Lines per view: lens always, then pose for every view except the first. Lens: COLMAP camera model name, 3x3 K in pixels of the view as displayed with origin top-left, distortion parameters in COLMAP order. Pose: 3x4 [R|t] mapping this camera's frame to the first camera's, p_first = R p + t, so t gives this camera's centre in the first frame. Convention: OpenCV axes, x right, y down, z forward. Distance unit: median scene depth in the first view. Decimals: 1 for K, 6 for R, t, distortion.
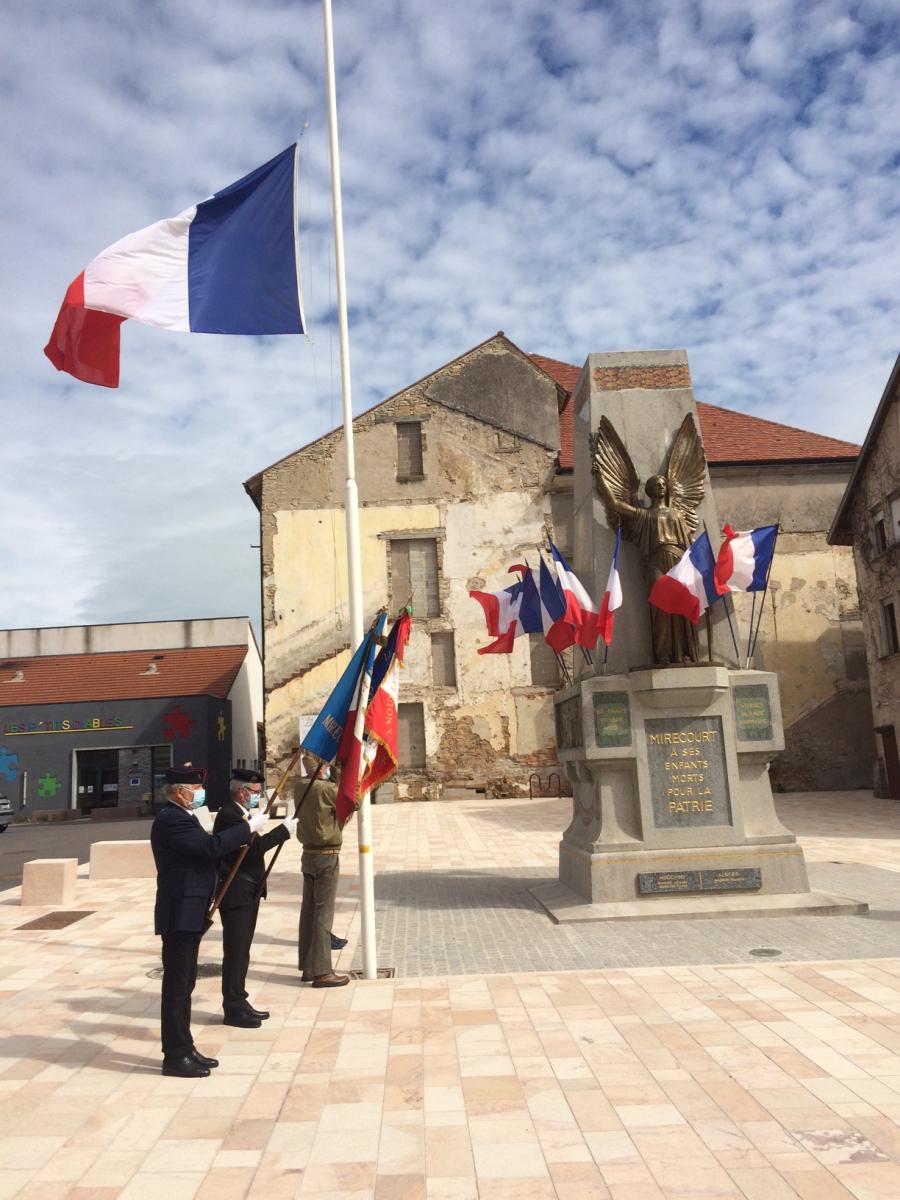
lens RADIAL K [[1017.5, 0, 450.0], [0, 1017.5, 600.0], [0, 0, 1]] dist [0.059111, 0.004652]
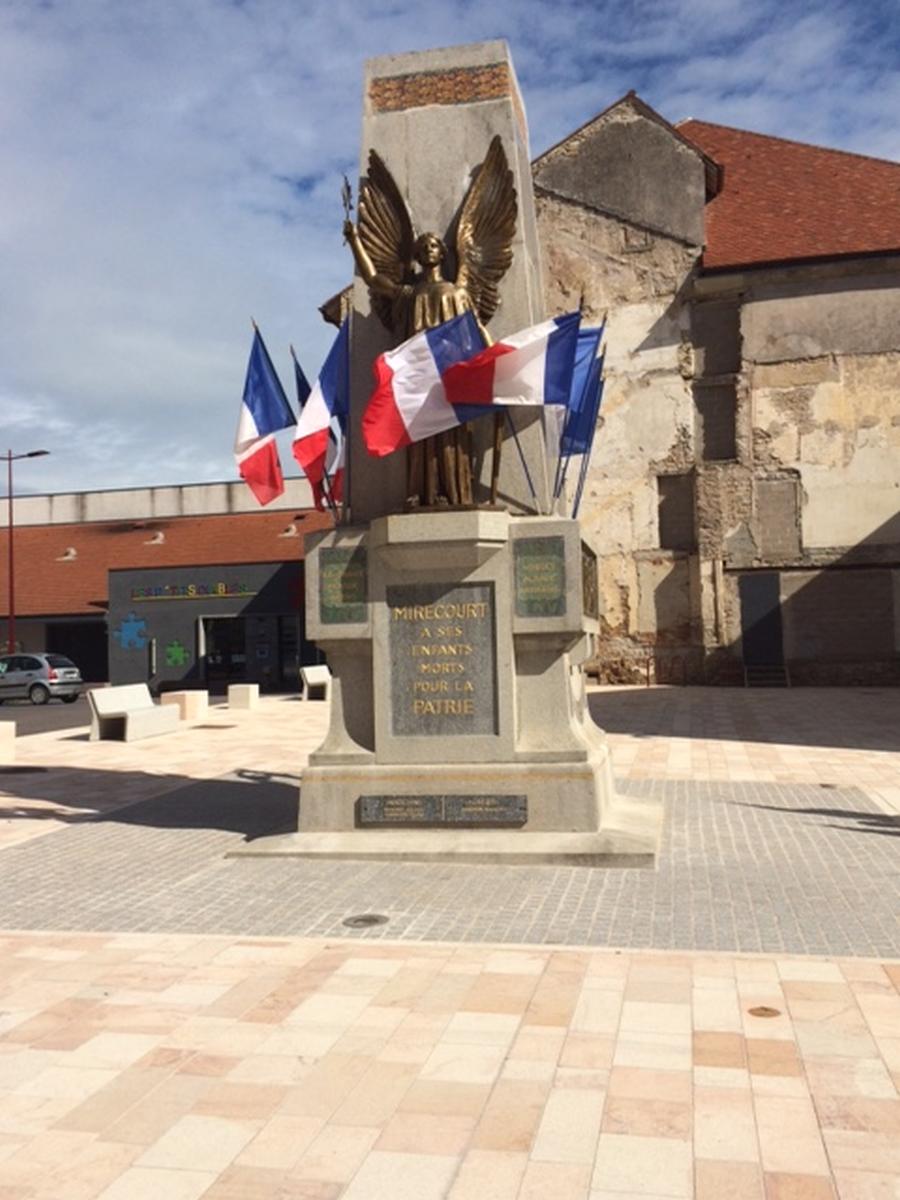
lens RADIAL K [[1155.4, 0, 450.0], [0, 1155.4, 600.0], [0, 0, 1]] dist [0.051503, 0.010592]
pose [[0.973469, 0.012542, -0.228476, 0.377969], [0.016195, 0.992216, 0.123472, 0.025210], [0.228246, -0.123897, 0.965688, 0.207442]]
